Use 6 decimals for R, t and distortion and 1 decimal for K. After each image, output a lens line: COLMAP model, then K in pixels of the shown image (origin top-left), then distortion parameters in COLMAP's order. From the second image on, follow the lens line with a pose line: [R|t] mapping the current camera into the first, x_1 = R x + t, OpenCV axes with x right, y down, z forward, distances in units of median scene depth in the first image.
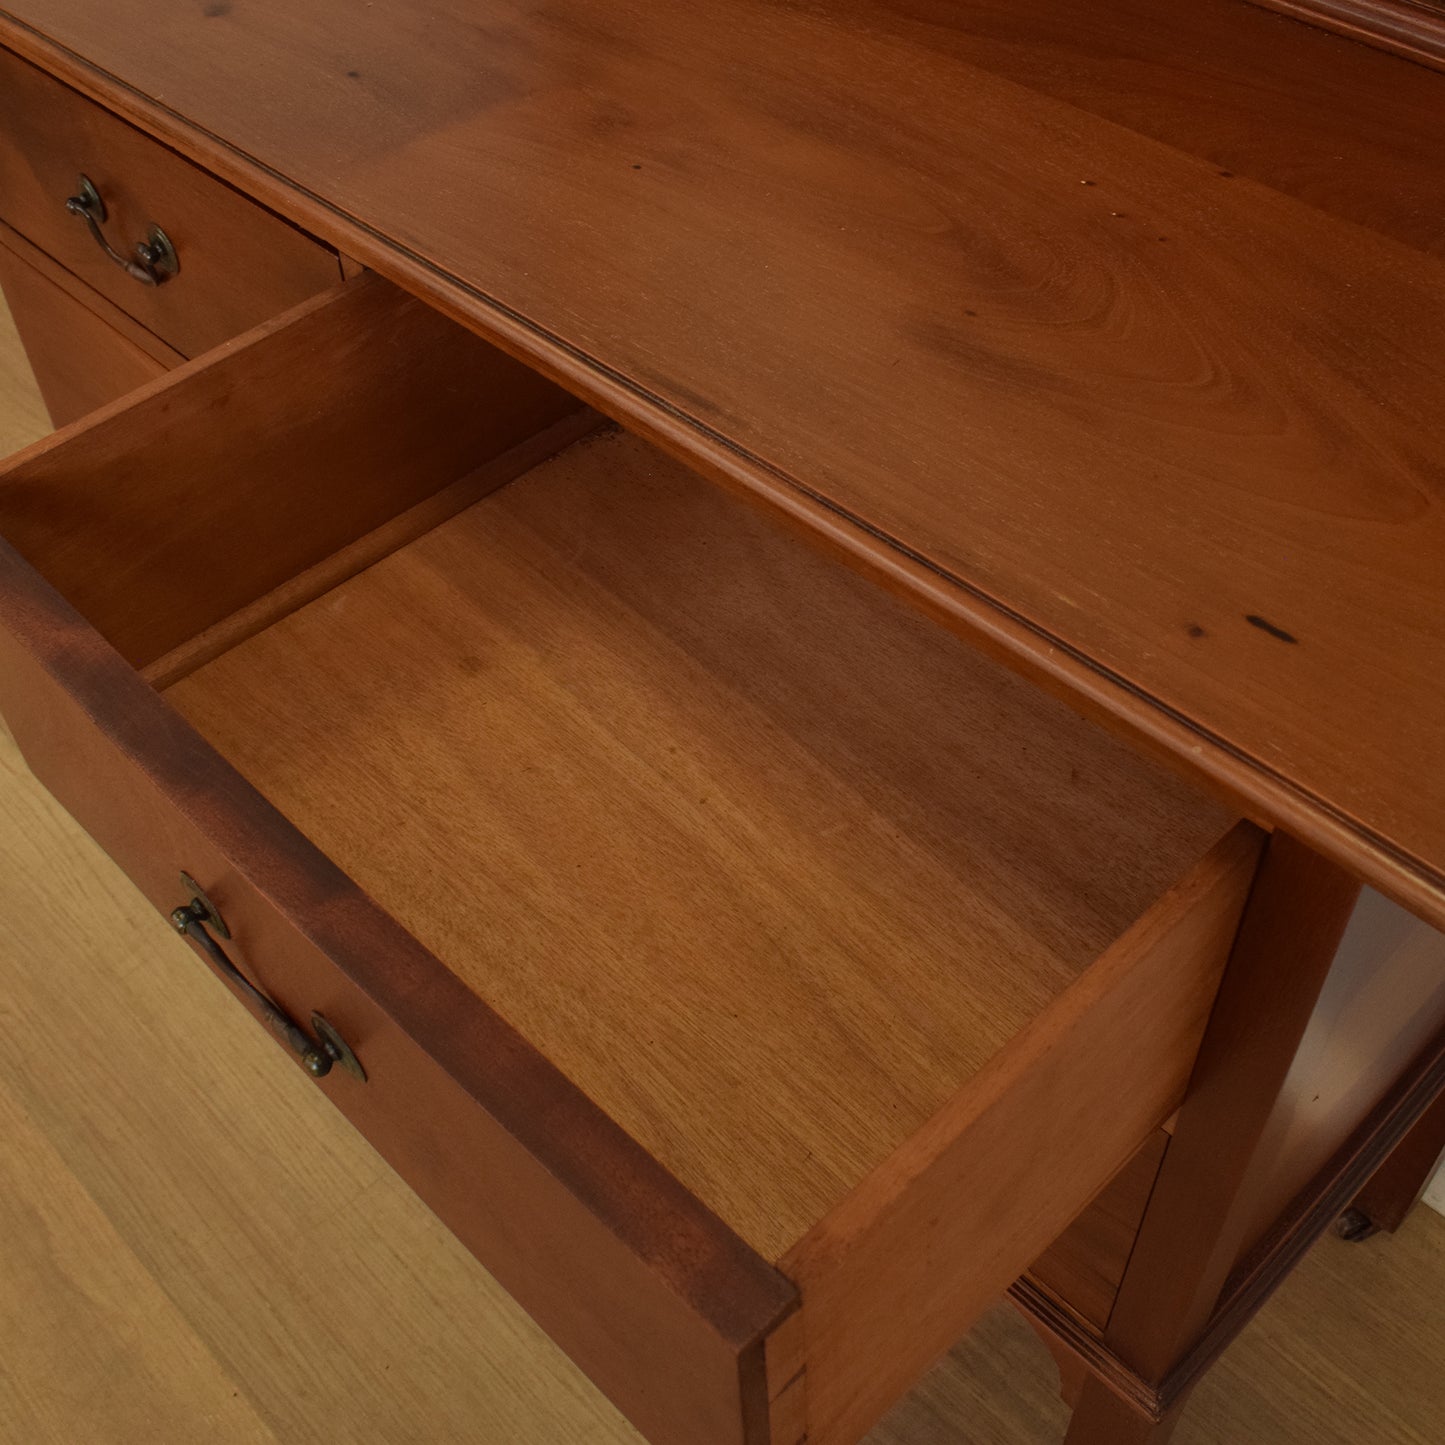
lens RADIAL K [[1710.7, 0, 721.9], [0, 1710.7, 720.5], [0, 0, 1]] dist [-0.094795, 0.000000]
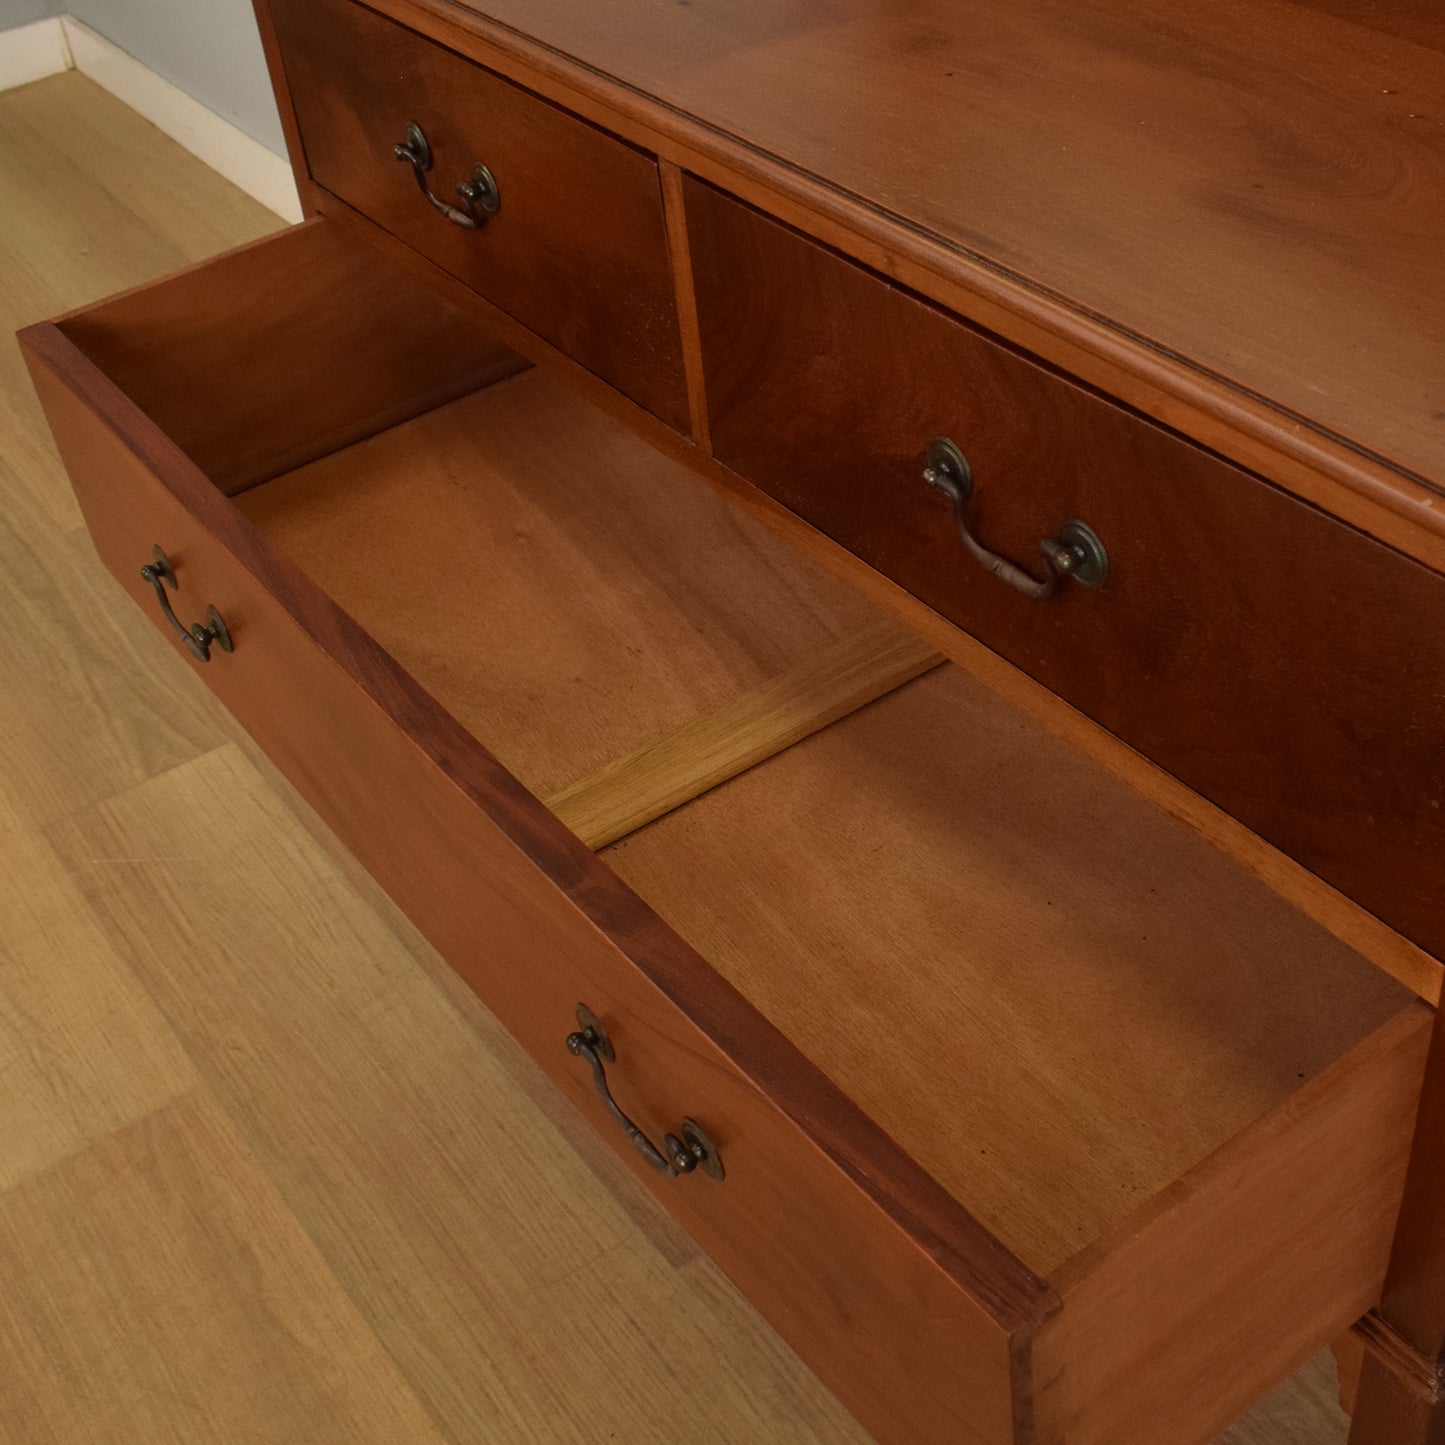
lens RADIAL K [[2032.2, 0, 852.2], [0, 2032.2, 714.2], [0, 0, 1]] dist [-0.101050, 0.000000]
pose [[0.992245, 0.051988, -0.112904, 0.029137], [-0.066325, 0.989658, -0.127193, 0.127935], [0.105124, 0.133695, 0.985431, -0.094999]]
